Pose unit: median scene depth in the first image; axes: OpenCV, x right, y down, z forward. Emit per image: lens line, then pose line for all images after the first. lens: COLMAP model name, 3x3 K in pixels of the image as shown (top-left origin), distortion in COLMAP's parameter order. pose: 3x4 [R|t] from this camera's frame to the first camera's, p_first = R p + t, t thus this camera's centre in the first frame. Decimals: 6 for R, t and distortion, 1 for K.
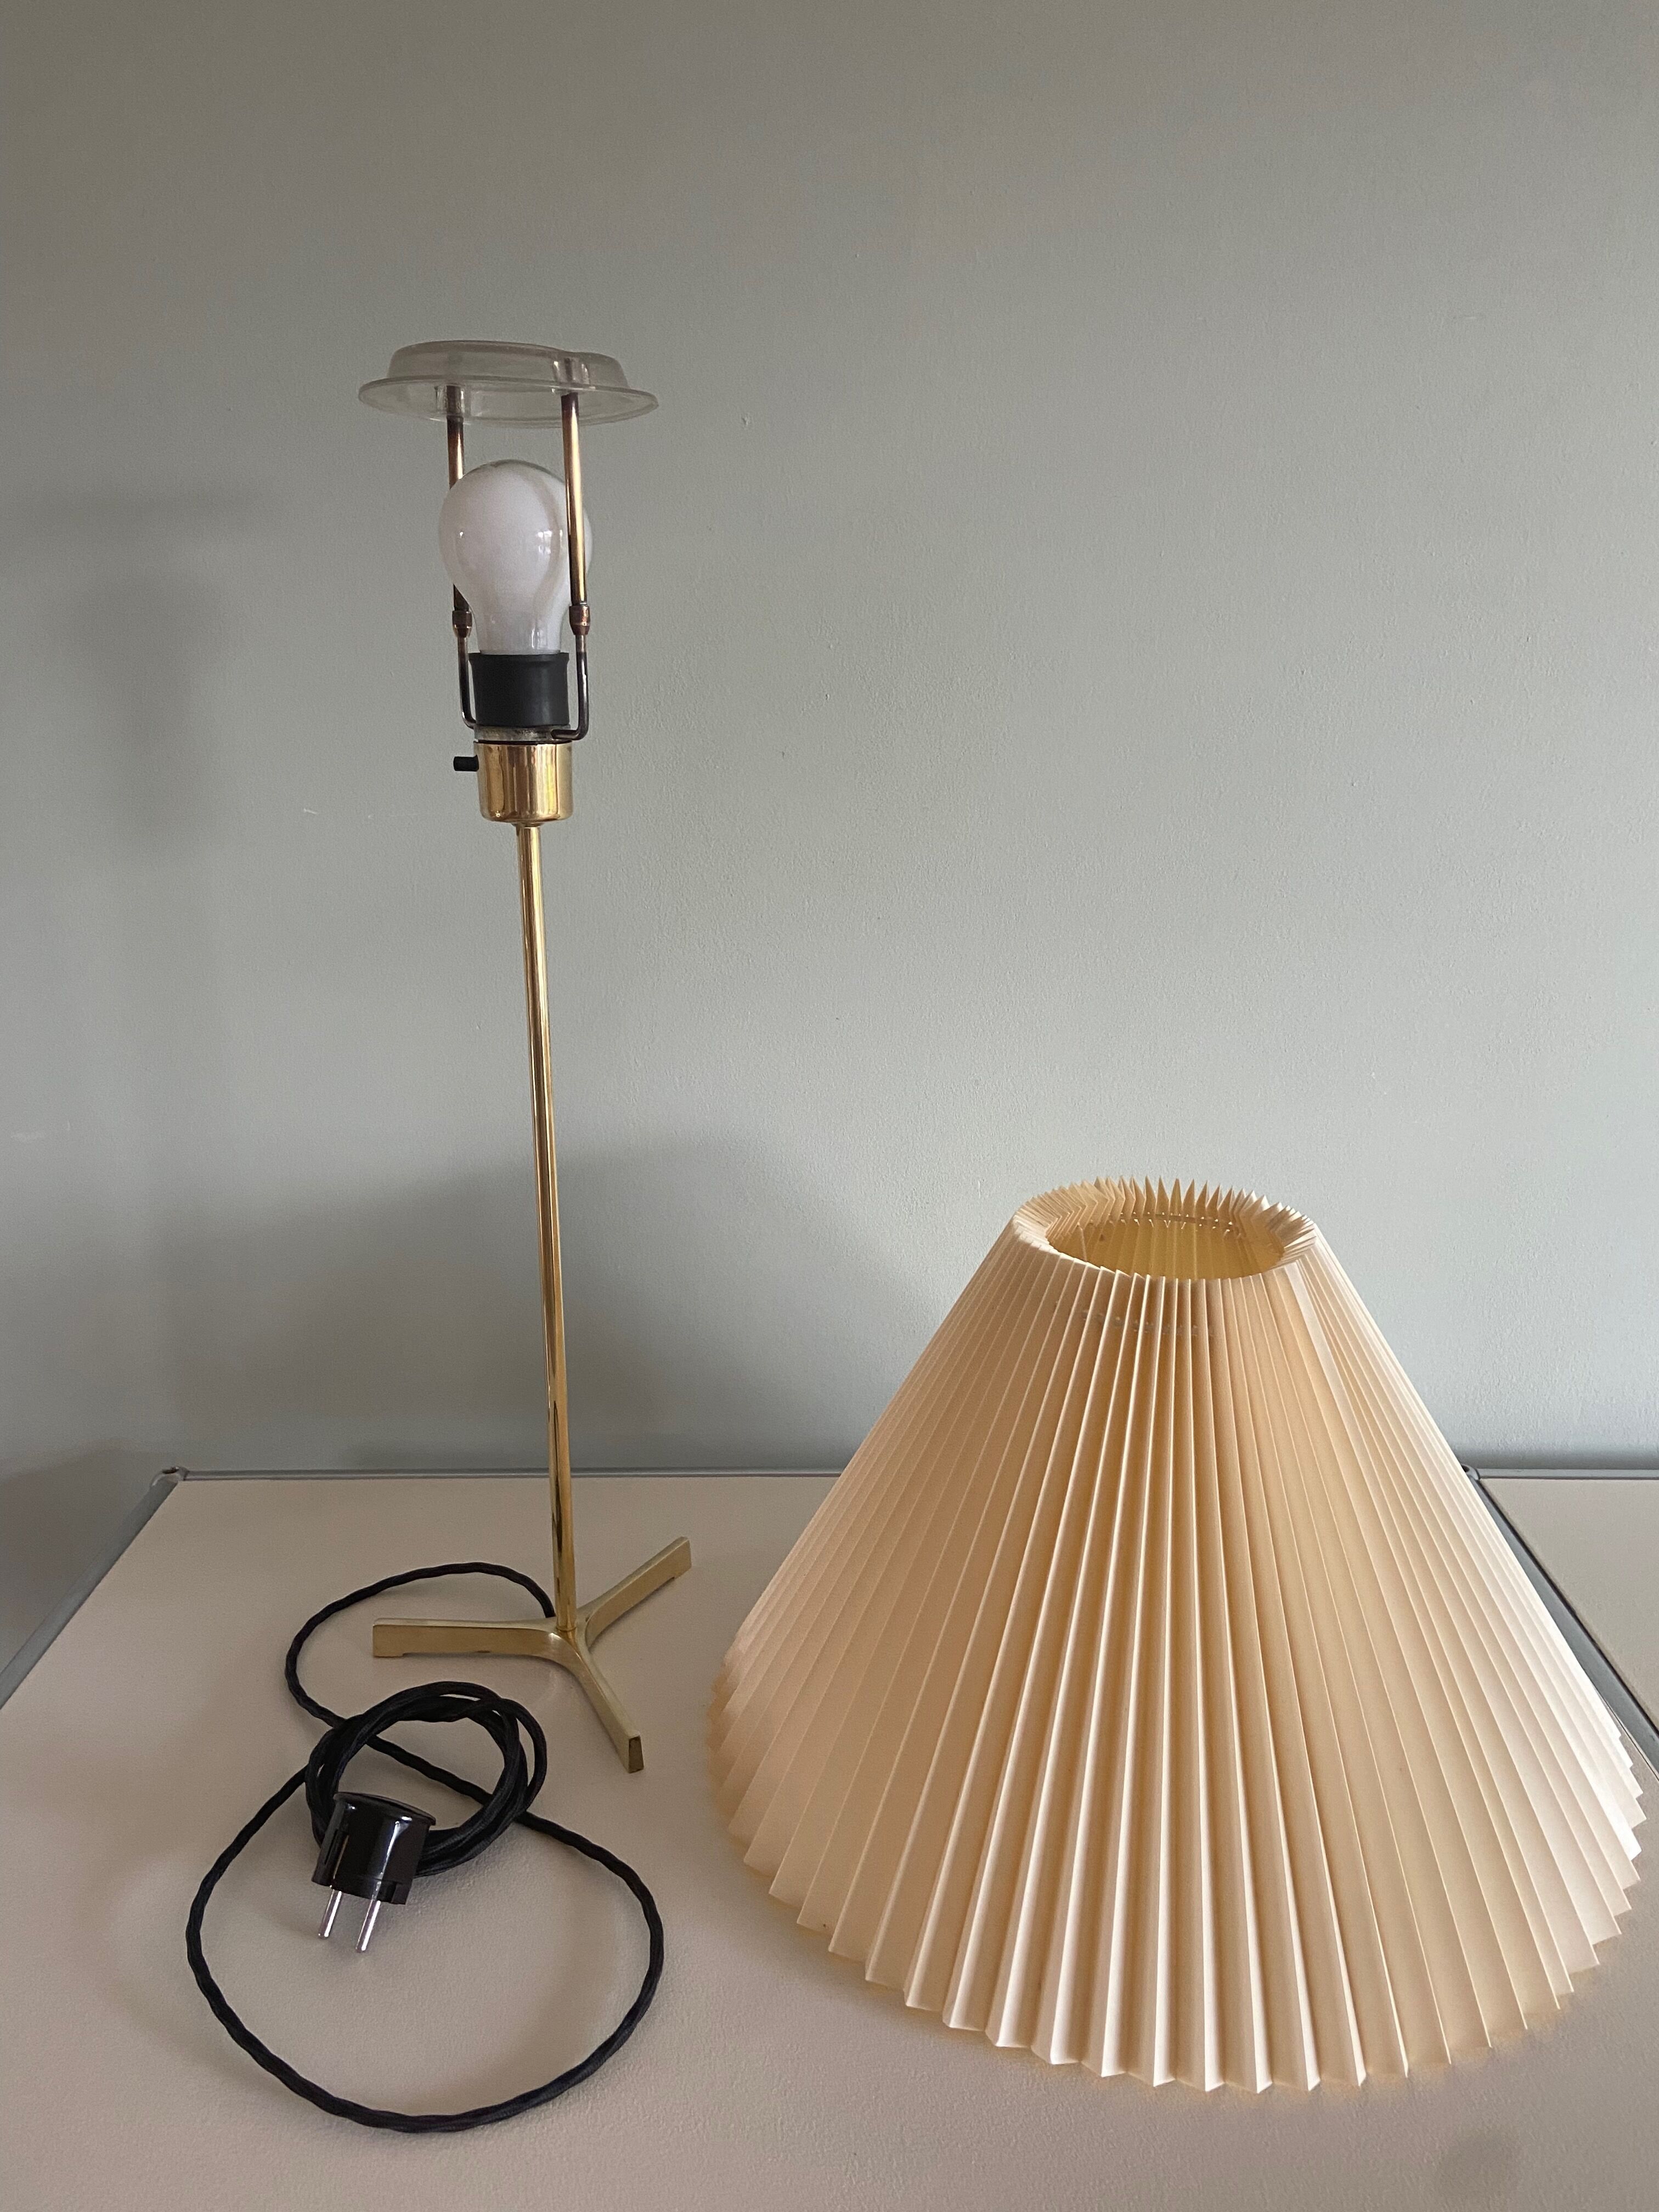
lens RADIAL K [[1670.7, 0, 834.4], [0, 1670.7, 1106.6], [0, 0, 1]] dist [0.069887, 0.001264]
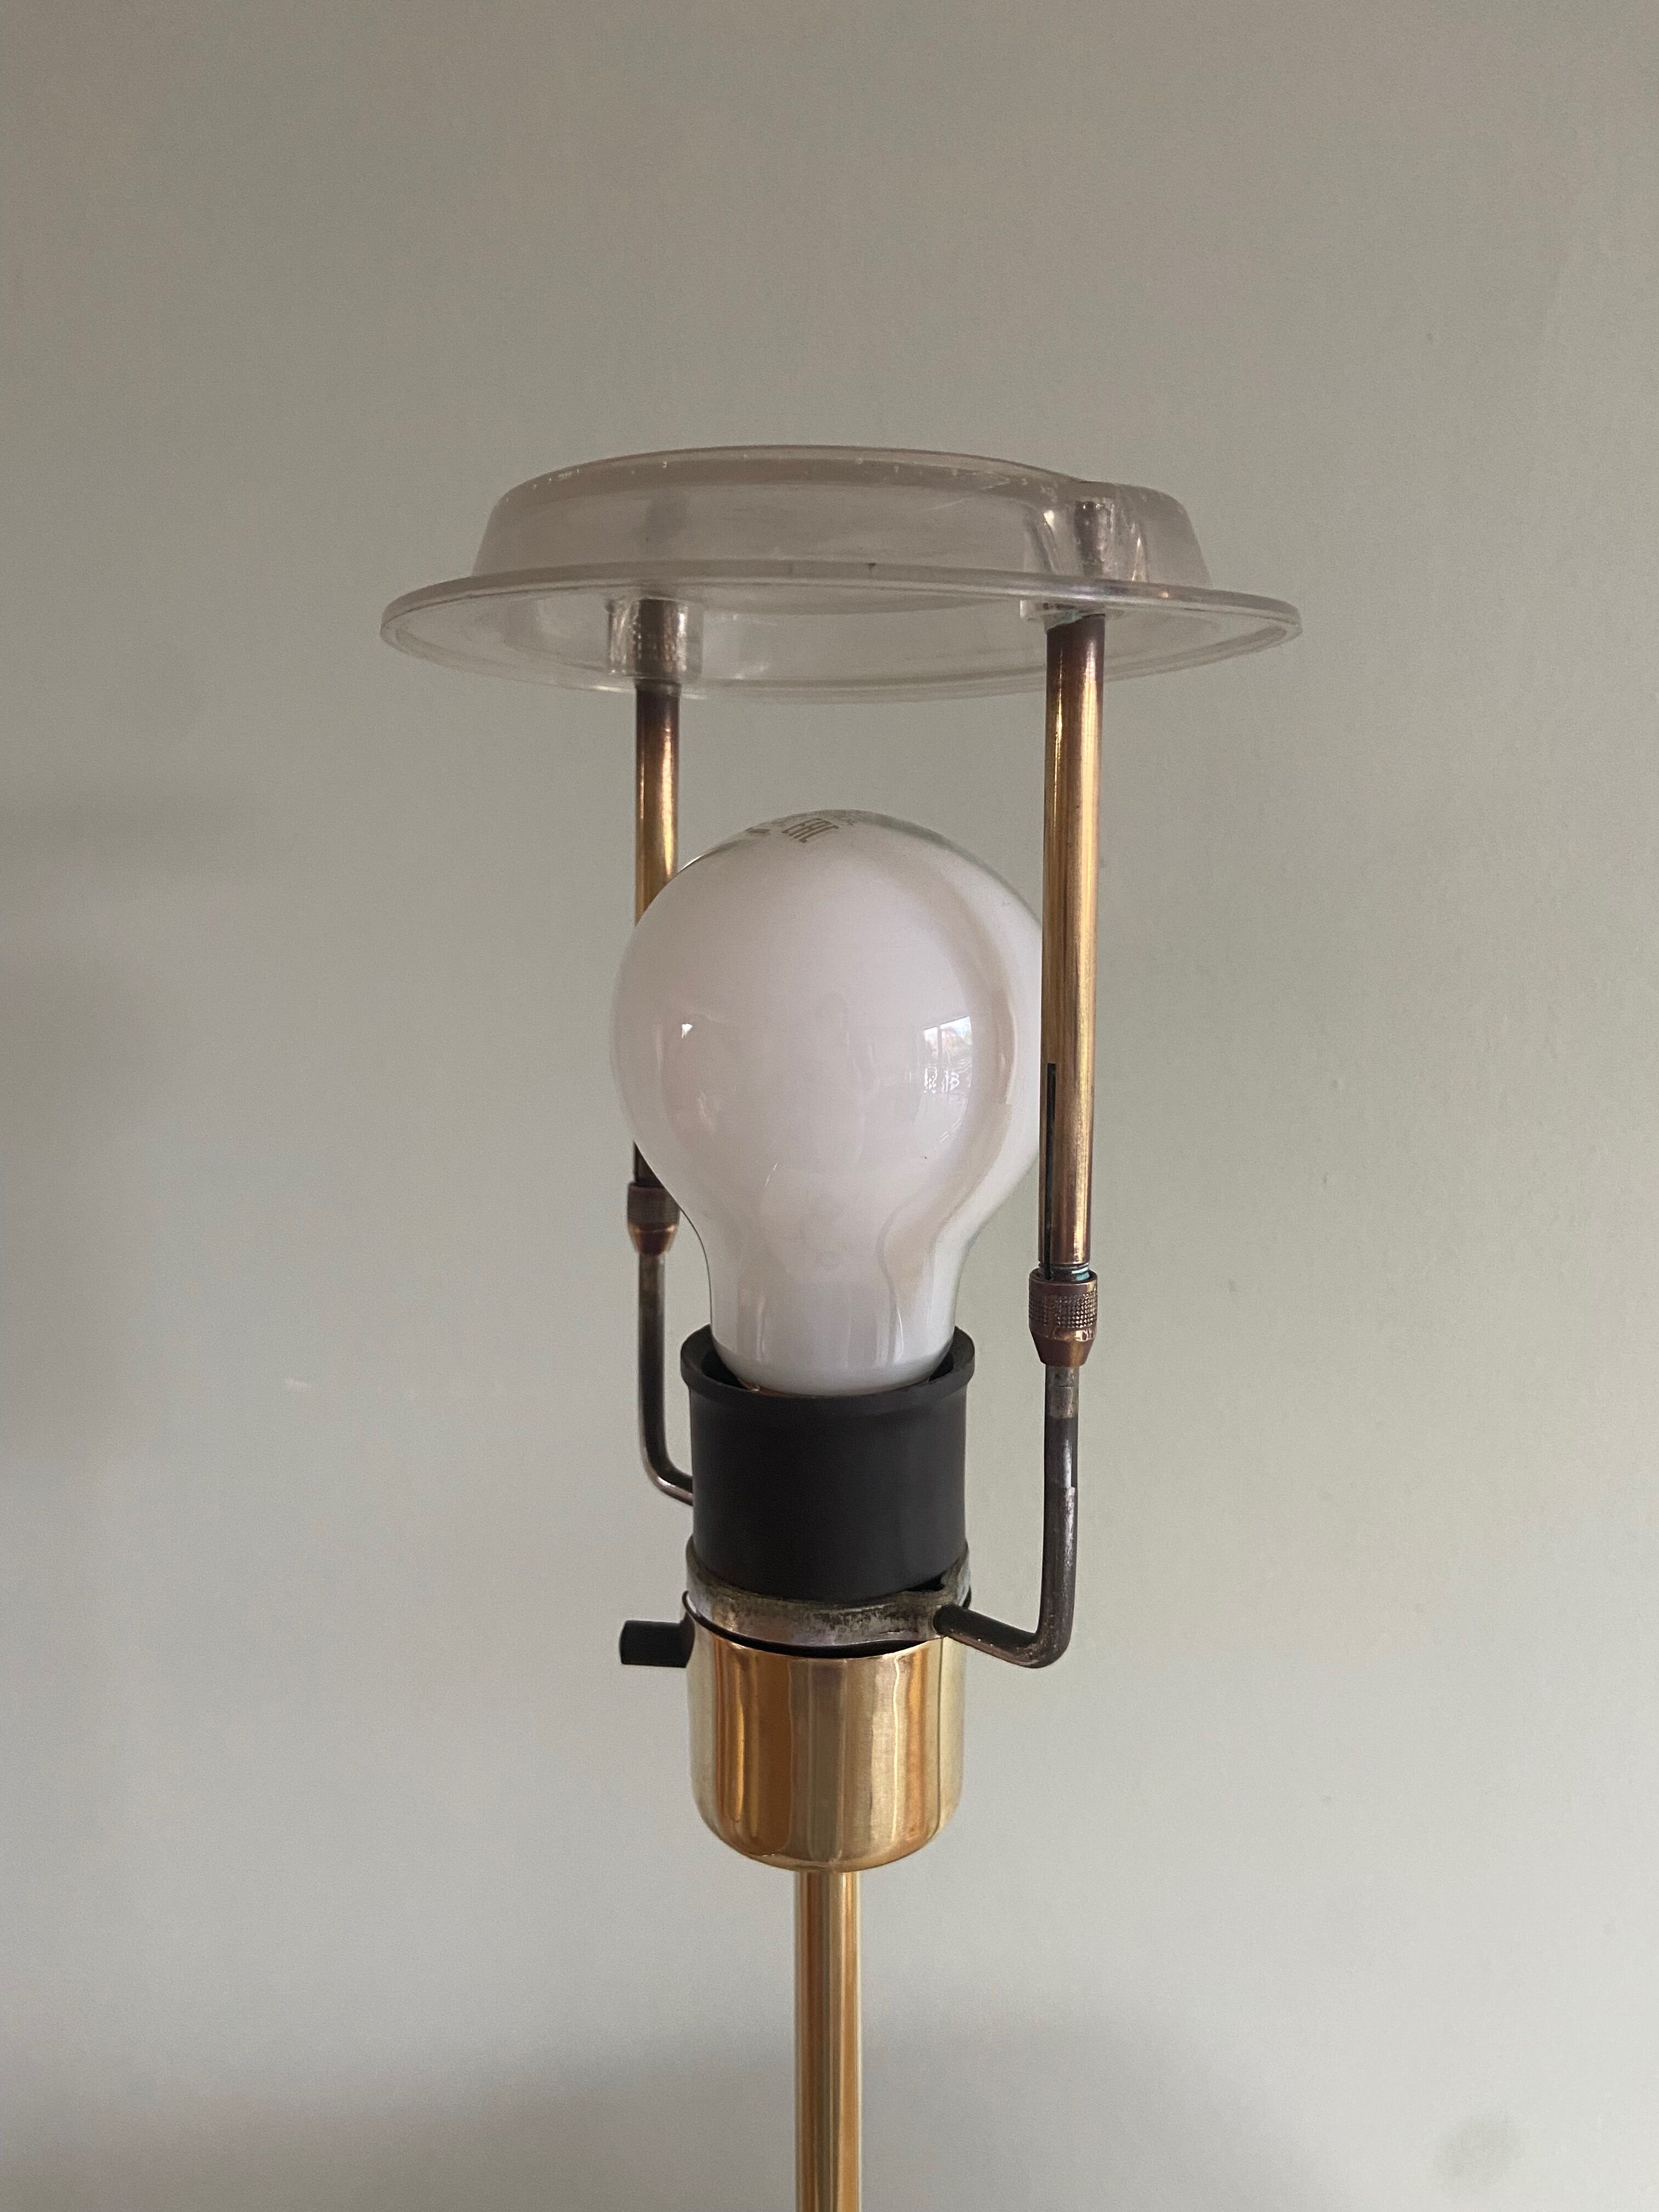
lens RADIAL K [[1670.7, 0, 826.4], [0, 1670.7, 1109.8], [0, 0, 1]] dist [0.069887, 0.001264]
pose [[0.998903, 0.003983, -0.046653, -0.176001], [-0.008827, 0.994528, -0.104099, -0.287533], [0.045983, 0.104397, 0.993472, 0.677027]]
